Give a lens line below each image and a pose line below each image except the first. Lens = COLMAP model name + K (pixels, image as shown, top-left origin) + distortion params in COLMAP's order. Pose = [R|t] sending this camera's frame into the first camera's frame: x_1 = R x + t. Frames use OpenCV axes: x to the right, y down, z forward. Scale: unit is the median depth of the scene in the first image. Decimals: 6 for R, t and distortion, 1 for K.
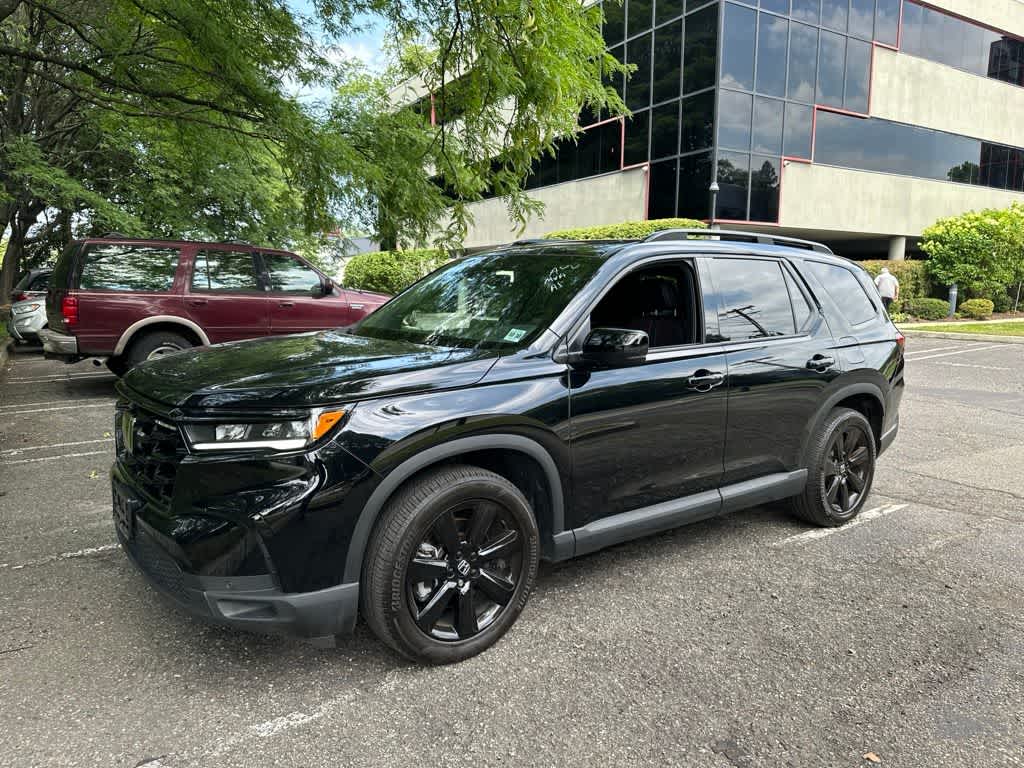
lens RADIAL K [[735.6, 0, 510.1], [0, 735.6, 389.4], [0, 0, 1]] dist [0.038533, -0.048429]
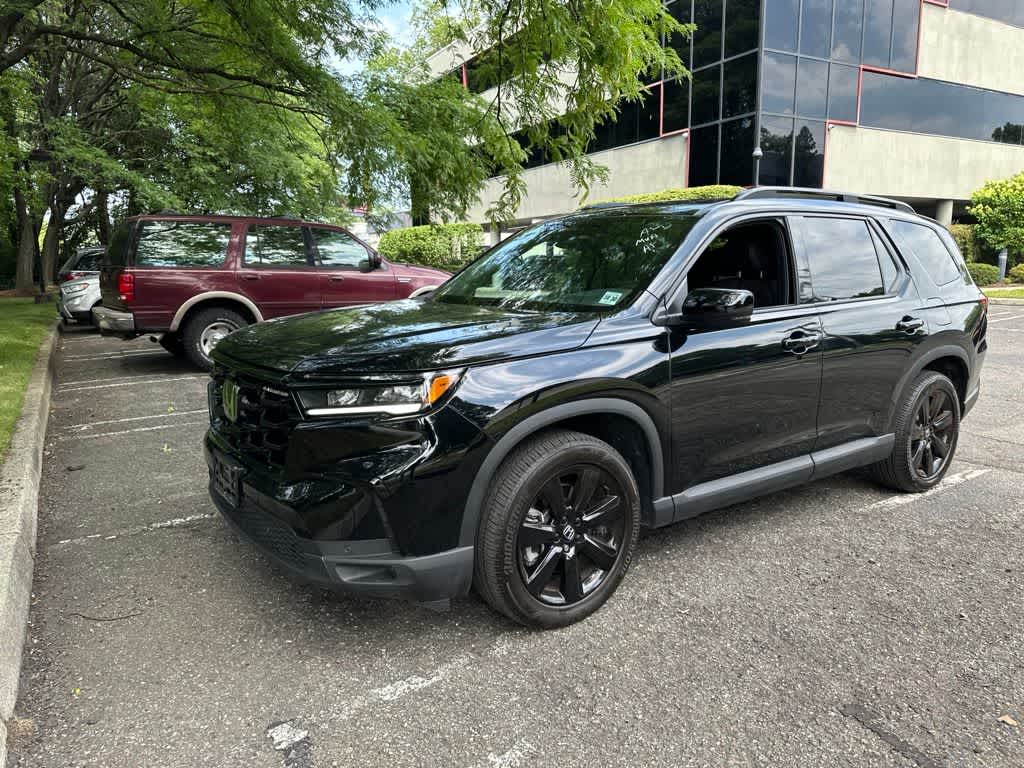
lens RADIAL K [[735.6, 0, 516.7], [0, 735.6, 385.3], [0, 0, 1]] dist [0.038533, -0.048429]
pose [[0.999525, -0.012638, -0.028109, -0.067334], [0.013423, 0.999520, 0.027909, 0.009710], [0.027743, -0.028273, 0.999215, 0.009163]]
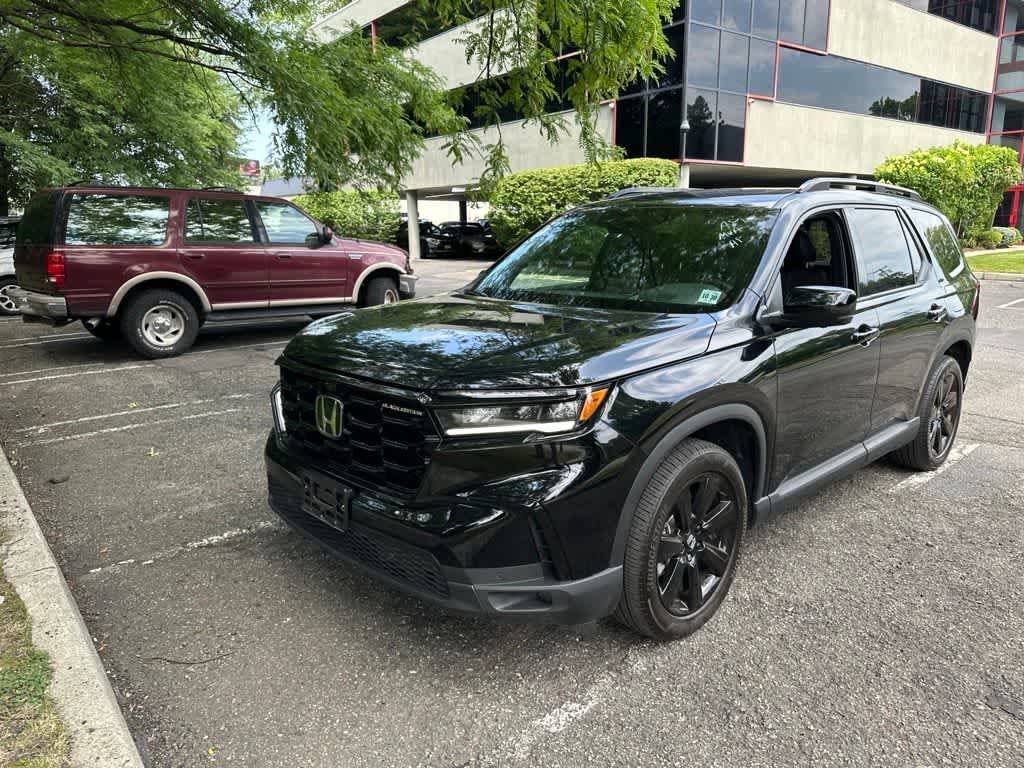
lens RADIAL K [[735.6, 0, 513.1], [0, 735.6, 391.8], [0, 0, 1]] dist [0.038533, -0.048429]
pose [[0.993398, -0.038520, 0.108058, -0.257763], [0.029536, 0.996066, 0.083542, -0.028053], [-0.110851, -0.079799, 0.990628, 0.050160]]
